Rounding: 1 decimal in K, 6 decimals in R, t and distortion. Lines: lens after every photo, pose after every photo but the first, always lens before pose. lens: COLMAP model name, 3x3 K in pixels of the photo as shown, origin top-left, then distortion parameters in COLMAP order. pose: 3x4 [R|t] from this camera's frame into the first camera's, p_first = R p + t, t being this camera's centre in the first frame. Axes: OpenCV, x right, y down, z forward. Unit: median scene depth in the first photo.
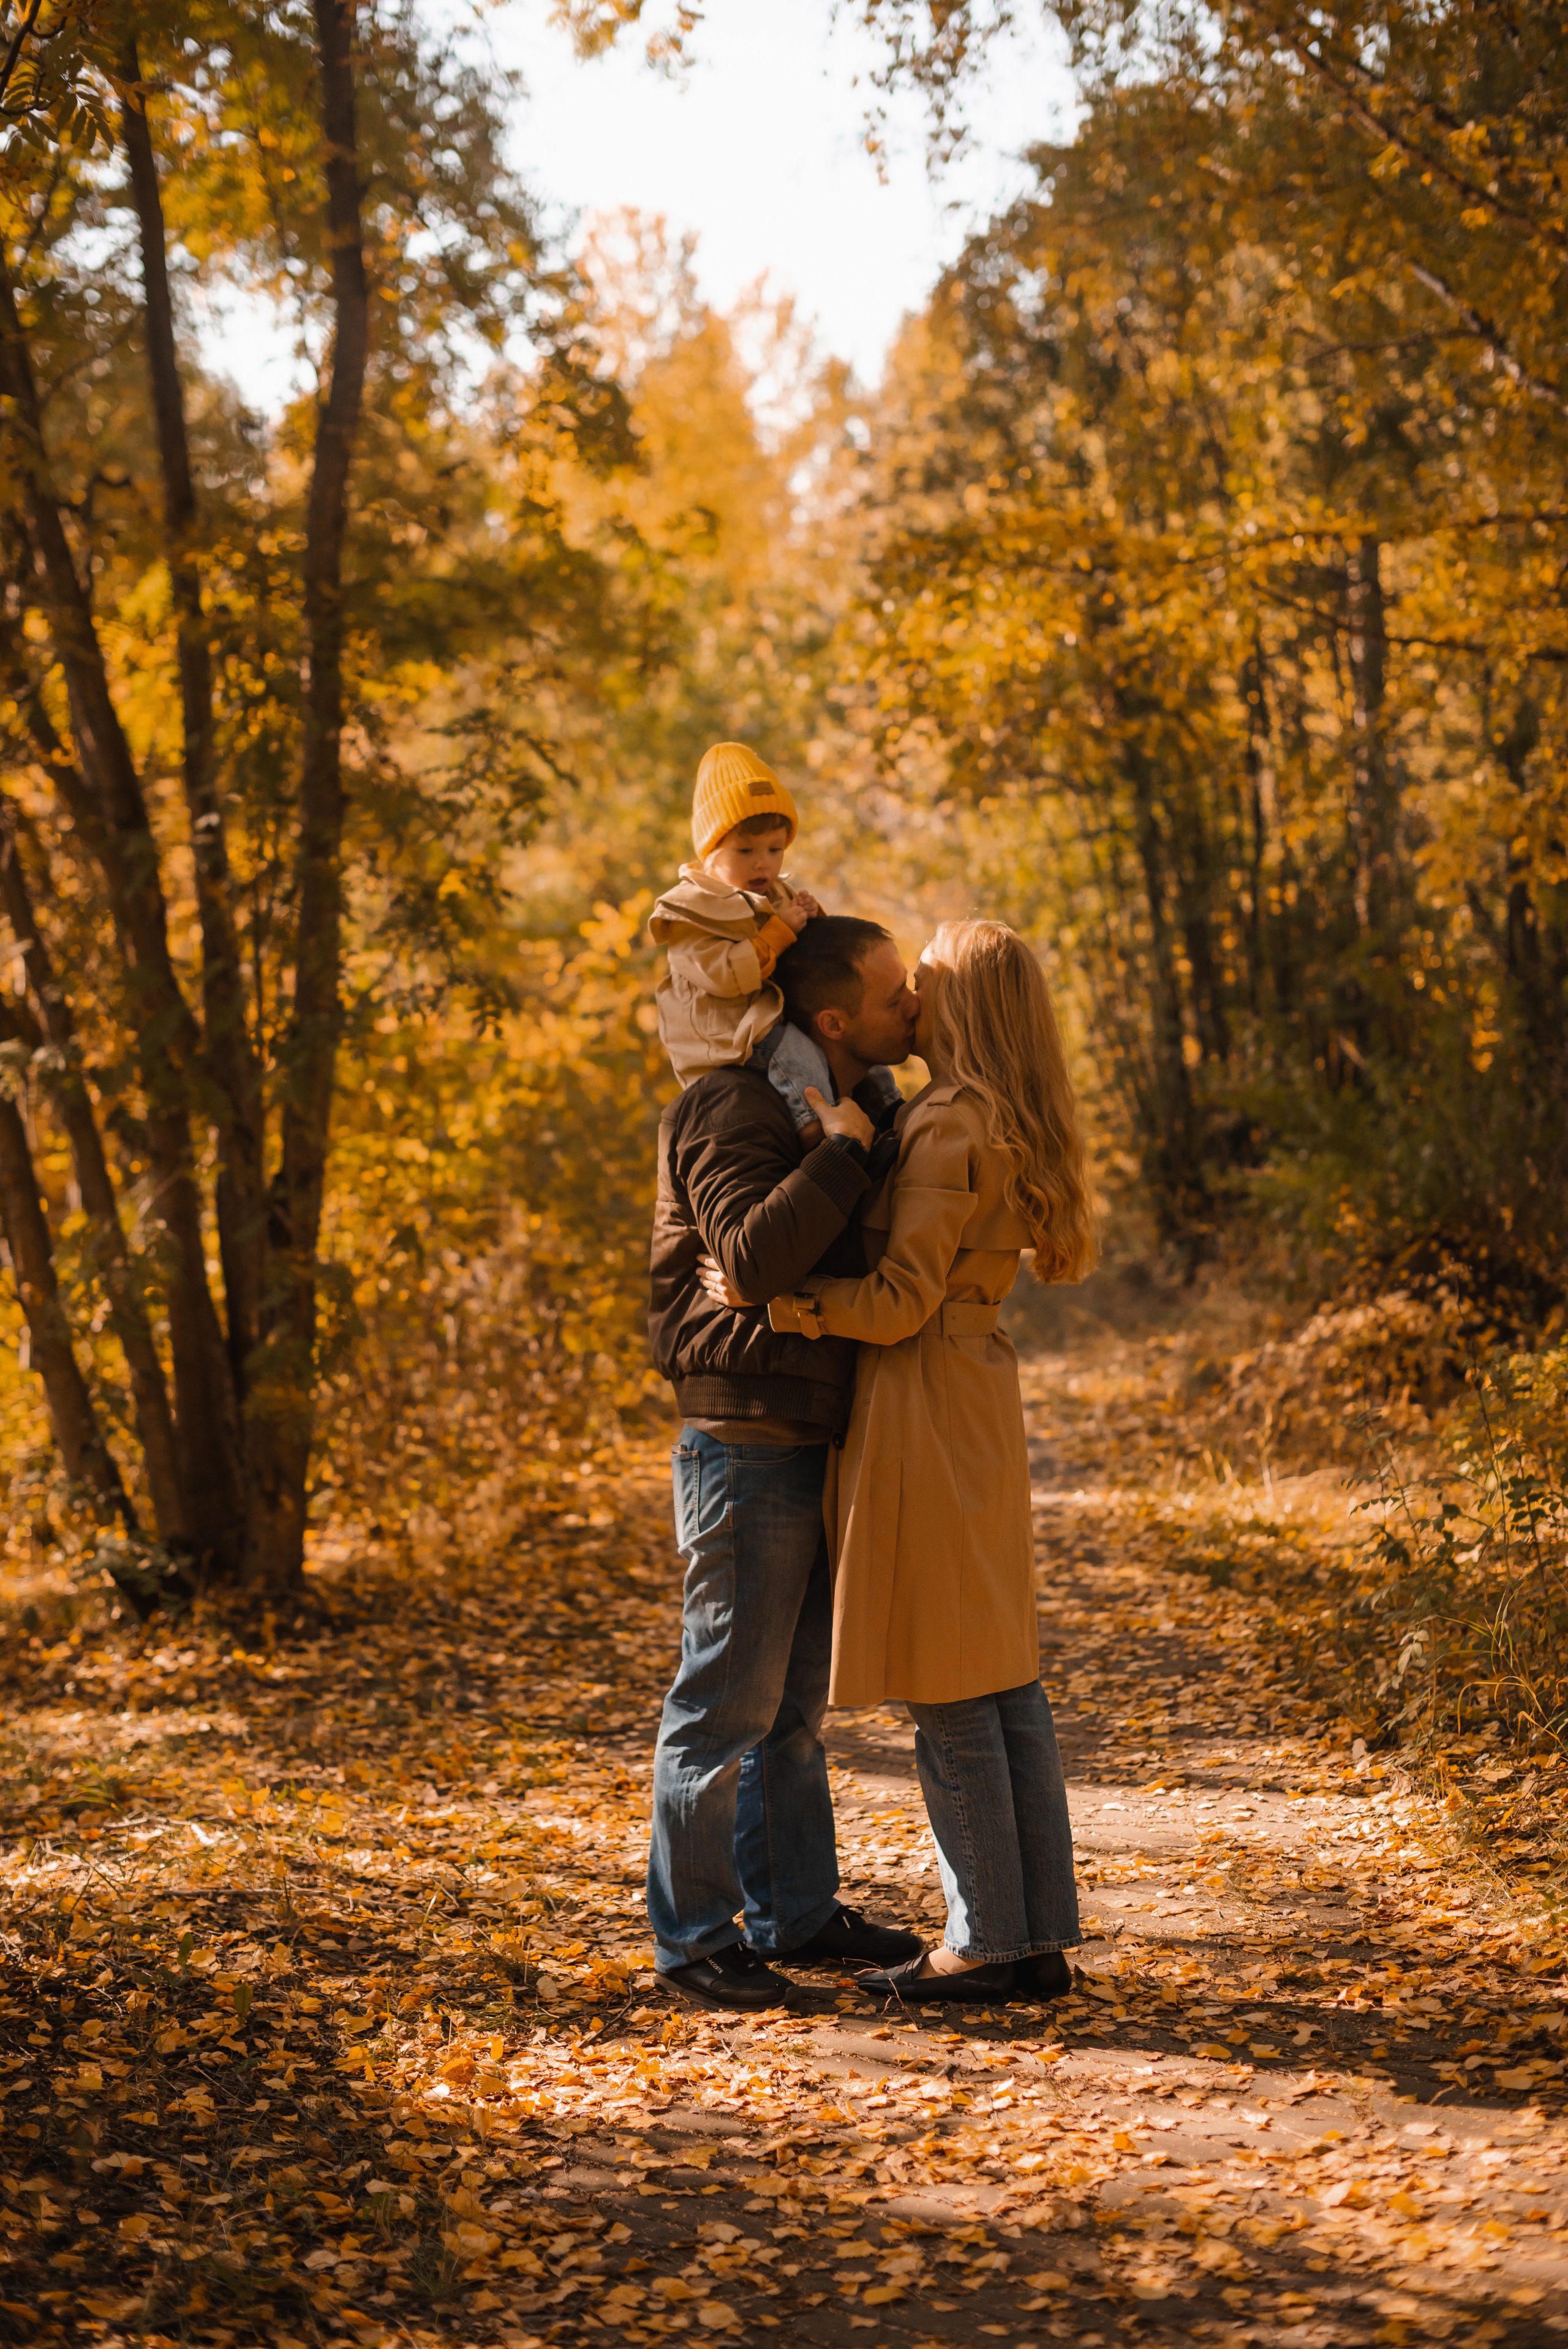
lens RADIAL K [[3243.8, 0, 788.6], [0, 3243.8, 1109.1], [0, 0, 1]] dist [-0.100348, -0.052801]
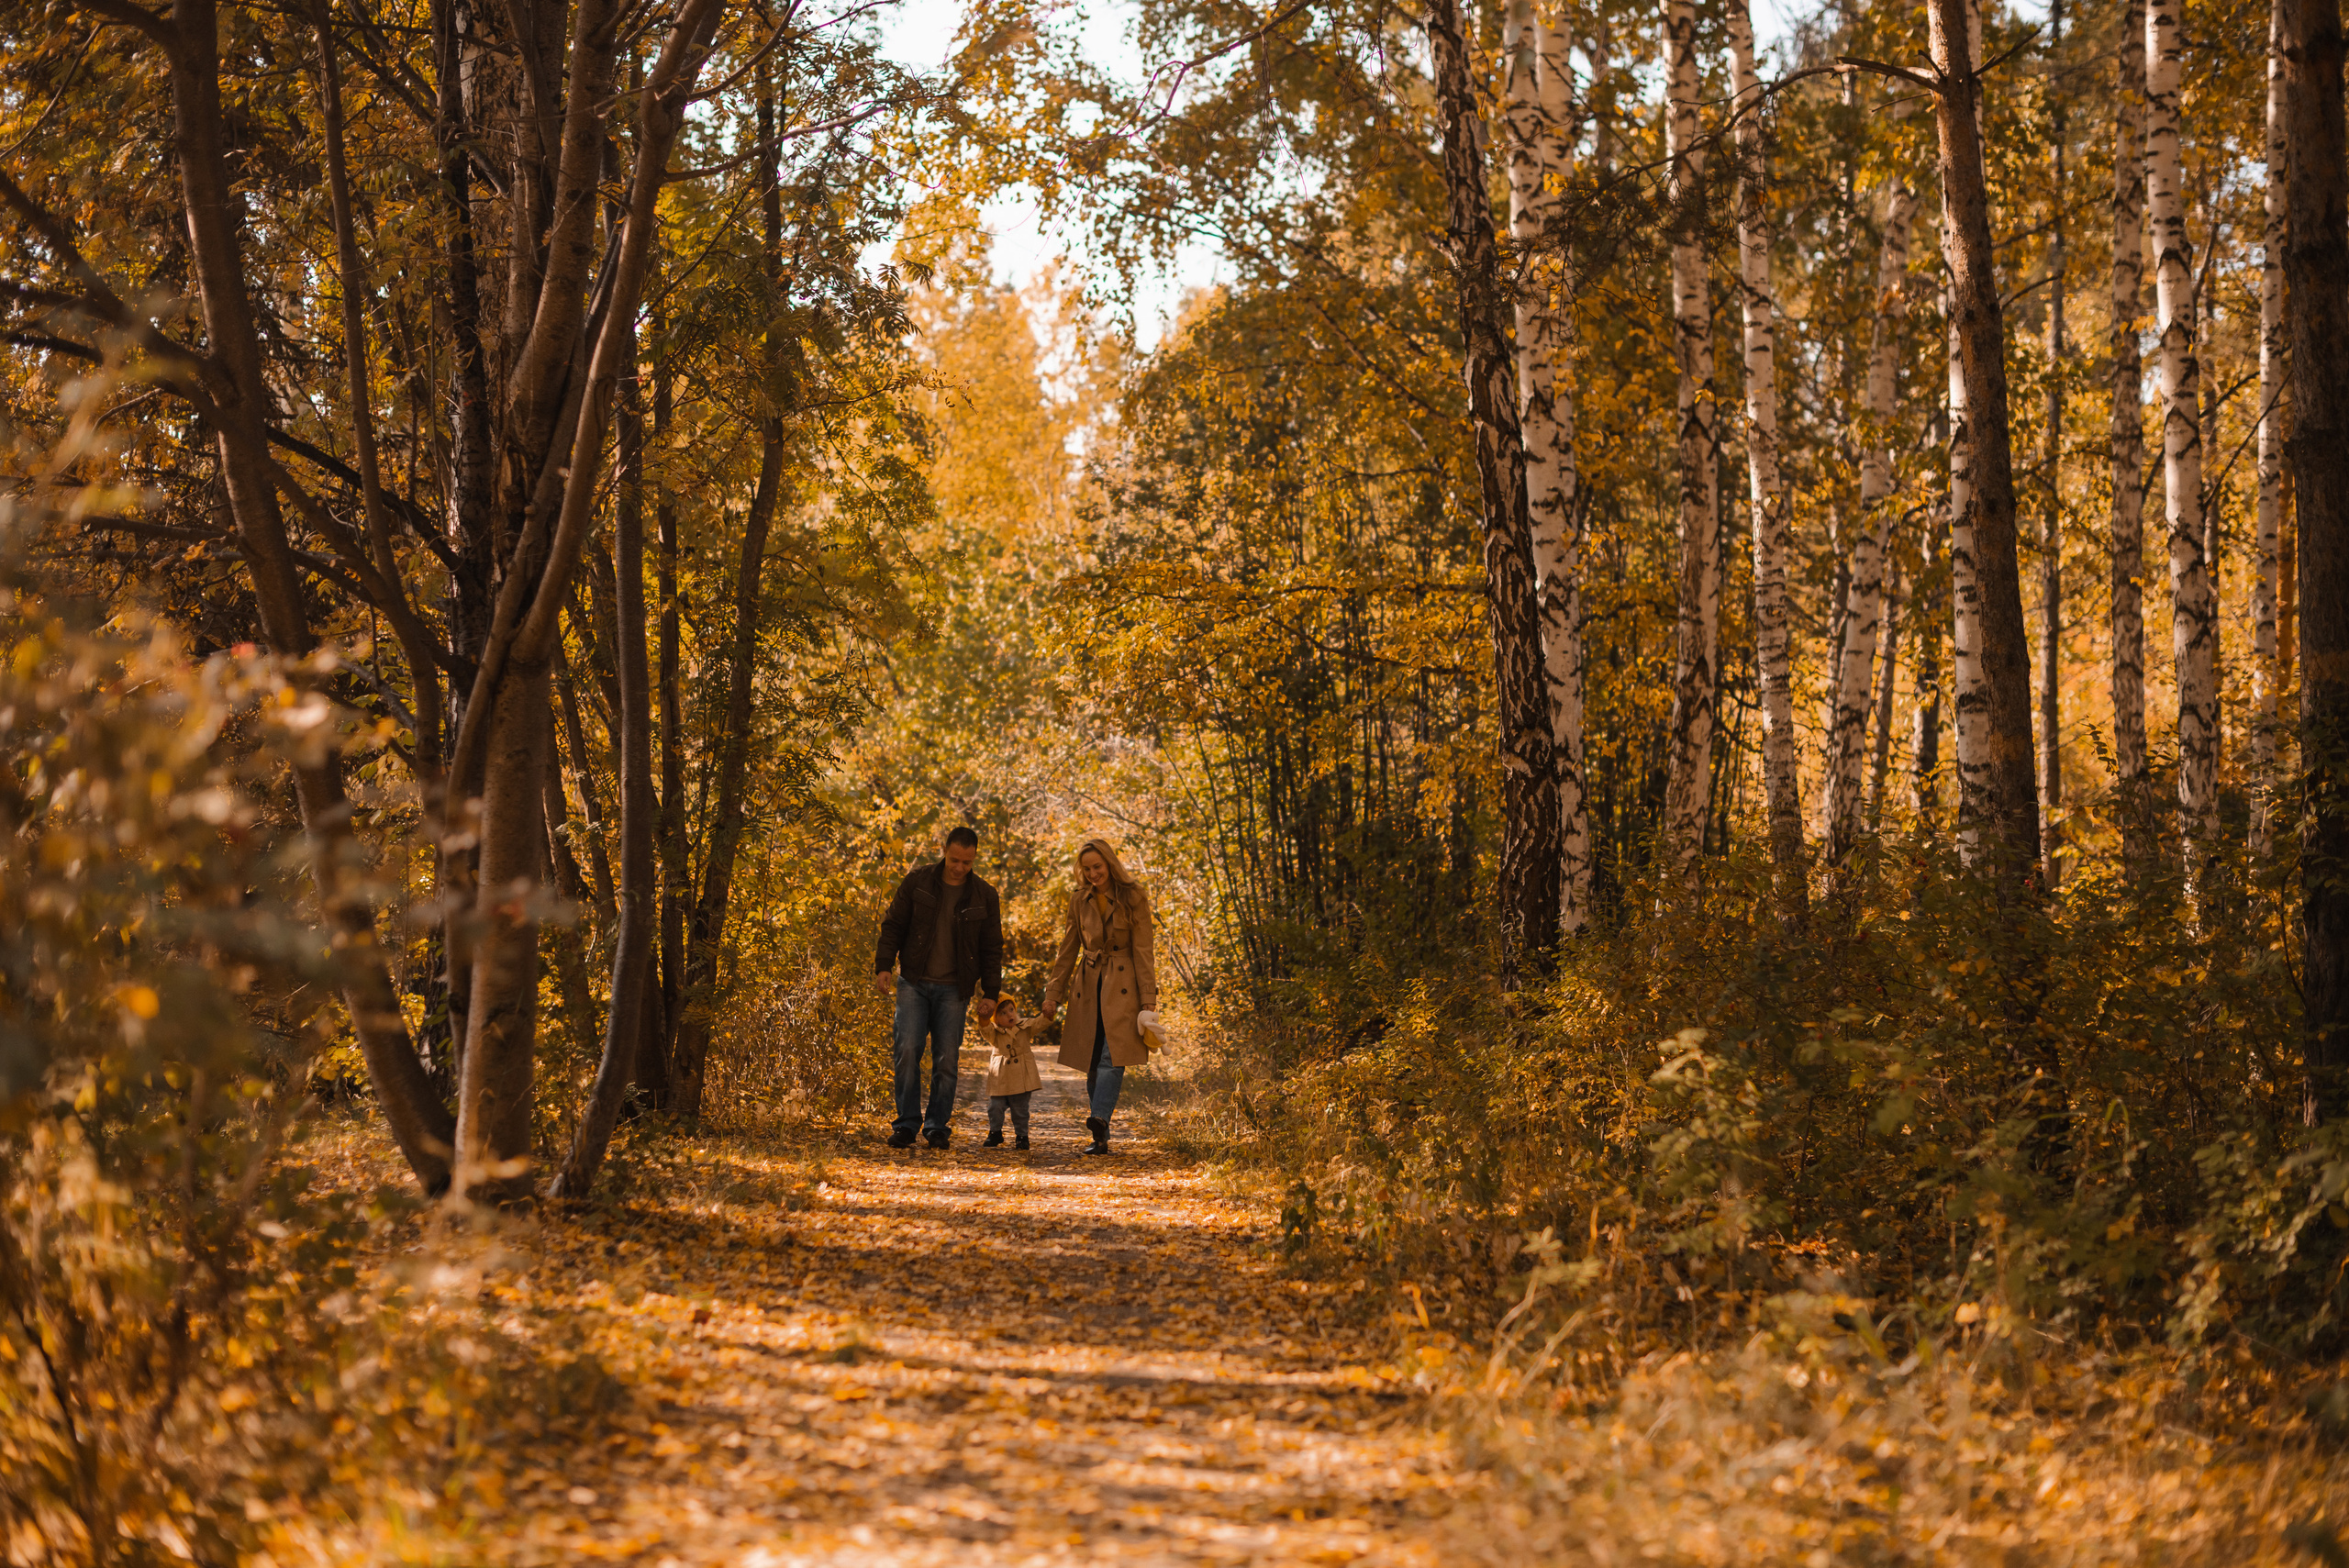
lens RADIAL K [[3243.7, 0, 1174.5], [0, 3243.7, 784.0], [0, 0, 1]] dist [-0.100348, -0.052801]
pose [[0.997059, 0.068310, 0.034754, 0.021850], [-0.065482, 0.994889, -0.076863, 0.035515], [-0.039827, 0.074361, 0.996436, -0.411599]]
